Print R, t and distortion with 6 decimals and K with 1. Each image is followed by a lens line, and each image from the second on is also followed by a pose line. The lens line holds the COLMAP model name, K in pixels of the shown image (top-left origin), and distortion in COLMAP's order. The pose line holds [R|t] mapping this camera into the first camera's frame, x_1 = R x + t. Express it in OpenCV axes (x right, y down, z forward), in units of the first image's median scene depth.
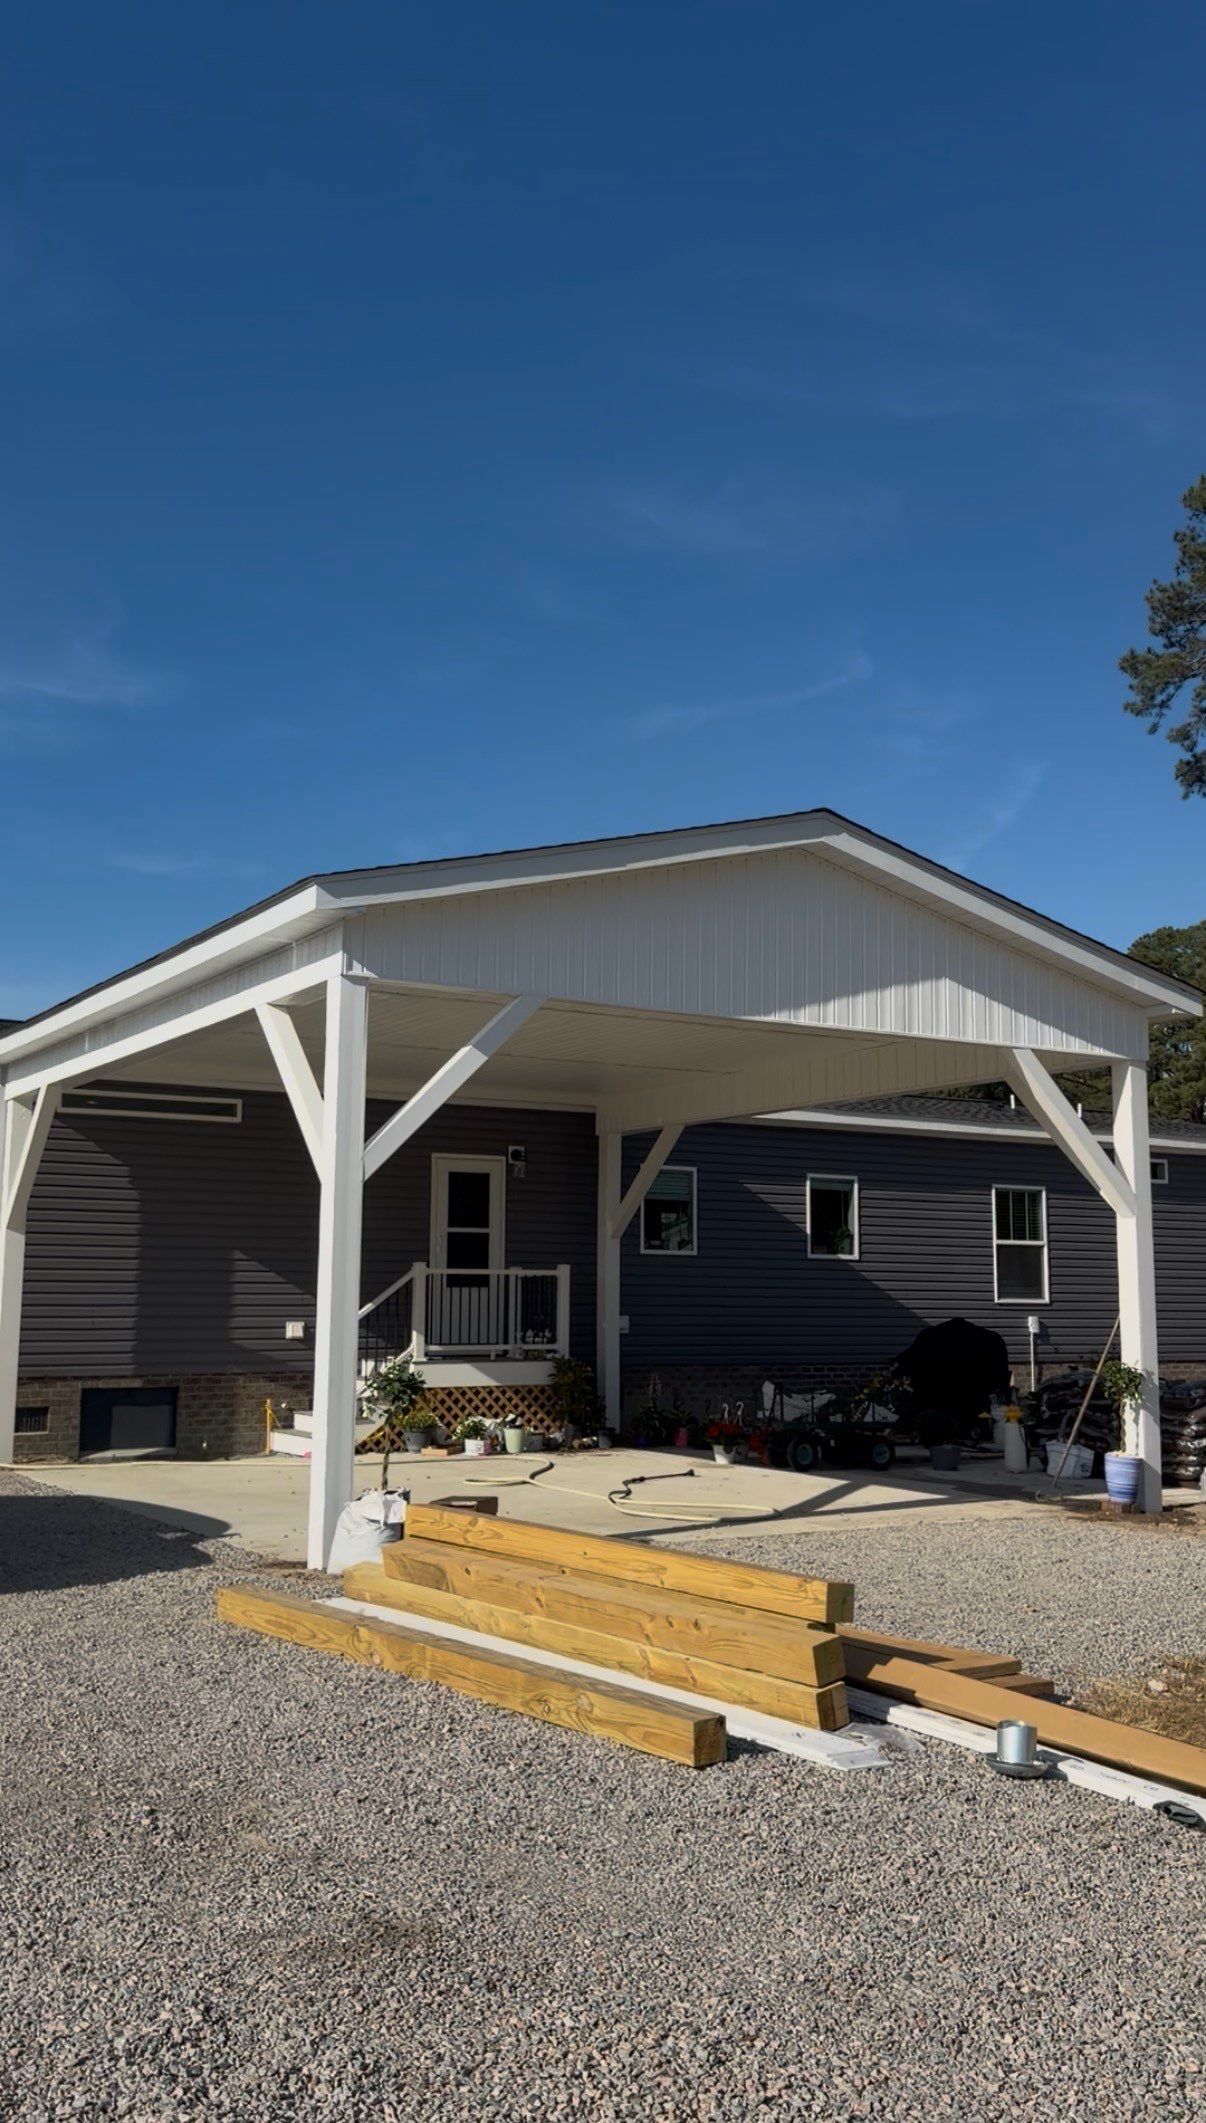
lens RADIAL K [[1709.2, 0, 569.0], [0, 1709.2, 1065.2], [0, 0, 1]] dist [0.153894, -0.000517]
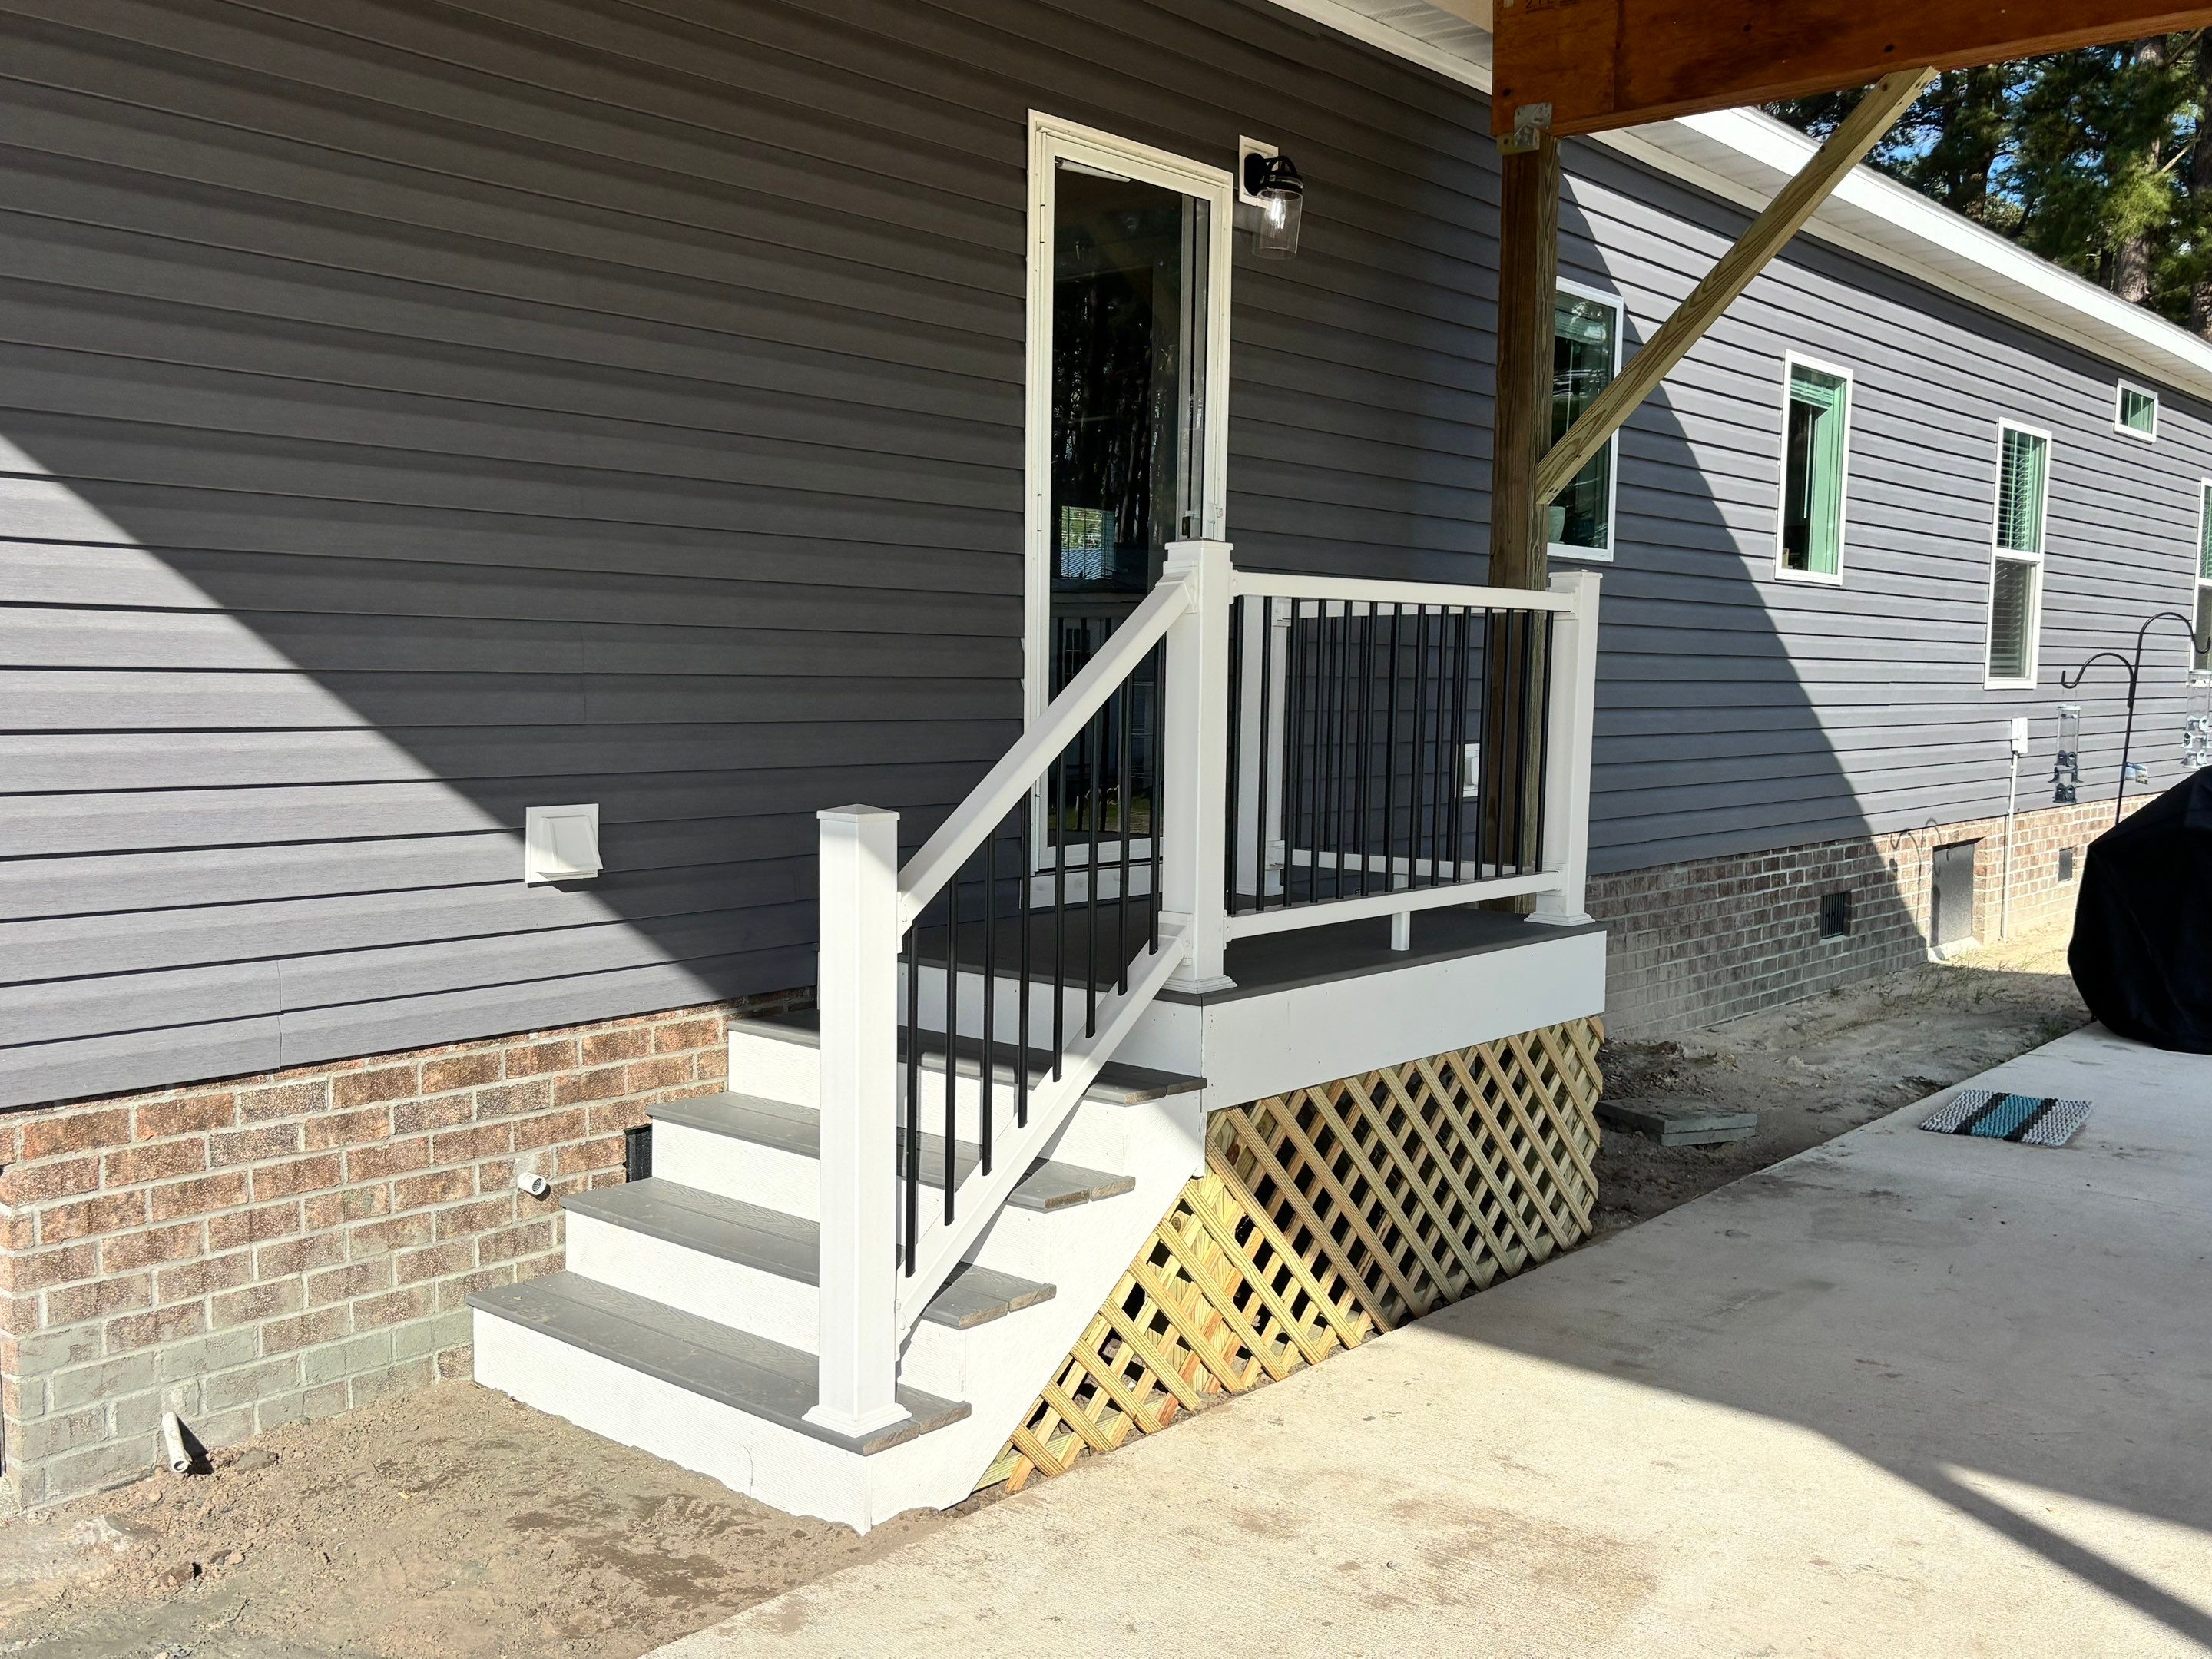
lens RADIAL K [[2003.7, 0, 1072.3], [0, 2003.7, 888.3], [0, 0, 1]] dist [0.002847, 0.000458]
pose [[0.949762, -0.033891, 0.311134, -0.166363], [-0.042029, 0.971304, 0.234100, 0.092068], [-0.310140, -0.235416, 0.921082, 0.706525]]
